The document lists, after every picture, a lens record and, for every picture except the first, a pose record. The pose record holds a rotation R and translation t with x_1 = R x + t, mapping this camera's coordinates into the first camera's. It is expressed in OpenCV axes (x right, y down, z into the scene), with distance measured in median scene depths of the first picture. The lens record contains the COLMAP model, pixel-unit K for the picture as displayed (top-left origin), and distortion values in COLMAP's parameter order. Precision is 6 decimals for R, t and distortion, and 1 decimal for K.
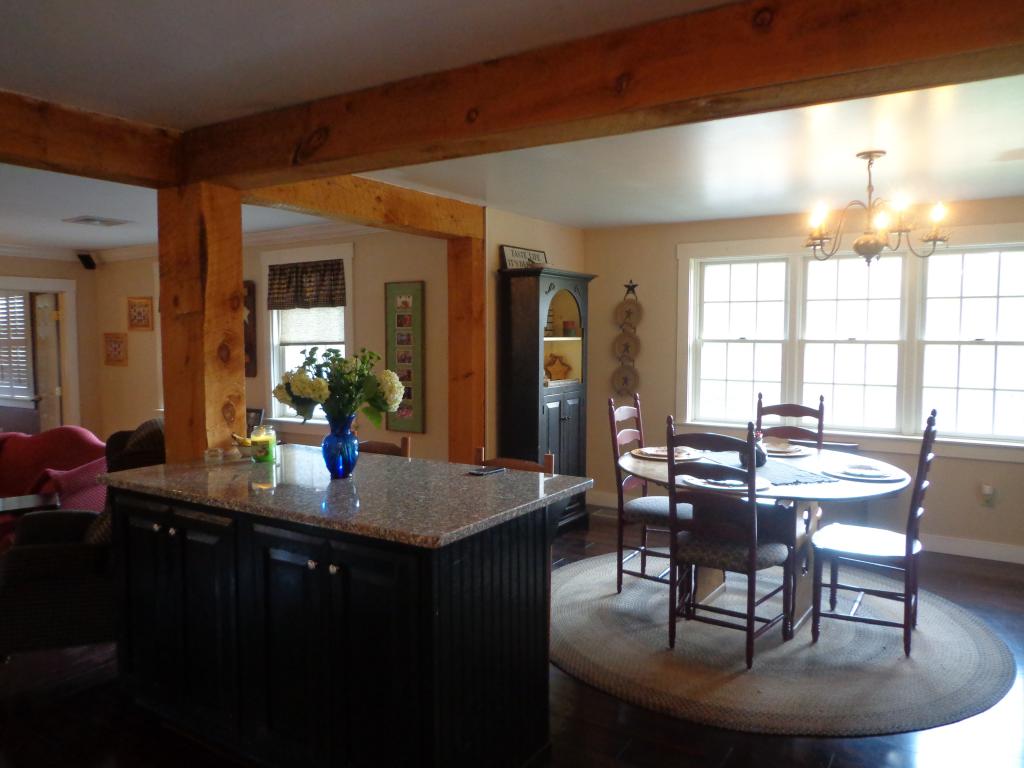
lens RADIAL K [[746.4, 0, 508.8], [0, 746.4, 387.4], [0, 0, 1]] dist [-0.009046, 0.000705]
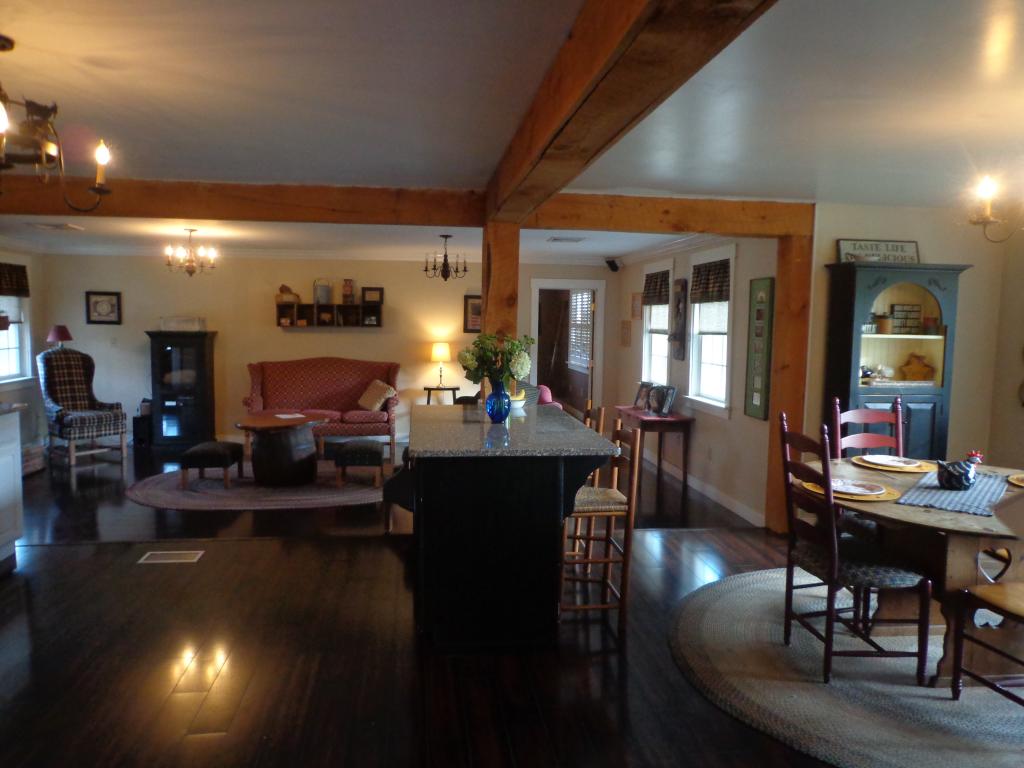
lens RADIAL K [[746.4, 0, 513.3], [0, 746.4, 384.9], [0, 0, 1]] dist [-0.009046, 0.000705]
pose [[0.640820, 0.085024, -0.762968, 0.443782], [-0.076778, 0.995963, 0.046503, -0.010820], [0.763842, 0.028779, 0.644761, 0.037659]]
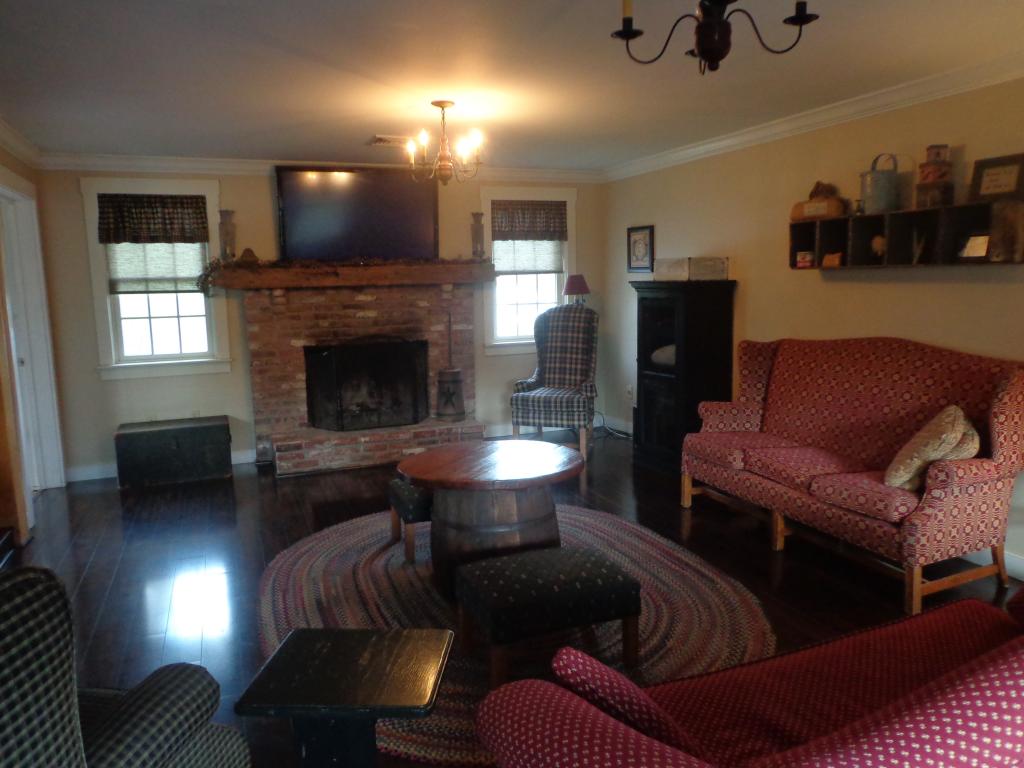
lens RADIAL K [[746.4, 0, 516.8], [0, 746.4, 380.9], [0, 0, 1]] dist [-0.009046, 0.000705]
pose [[-0.583854, 0.133253, -0.800849, -0.303478], [-0.037800, 0.980907, 0.190770, -0.046478], [0.810978, 0.141654, -0.567669, 0.920995]]
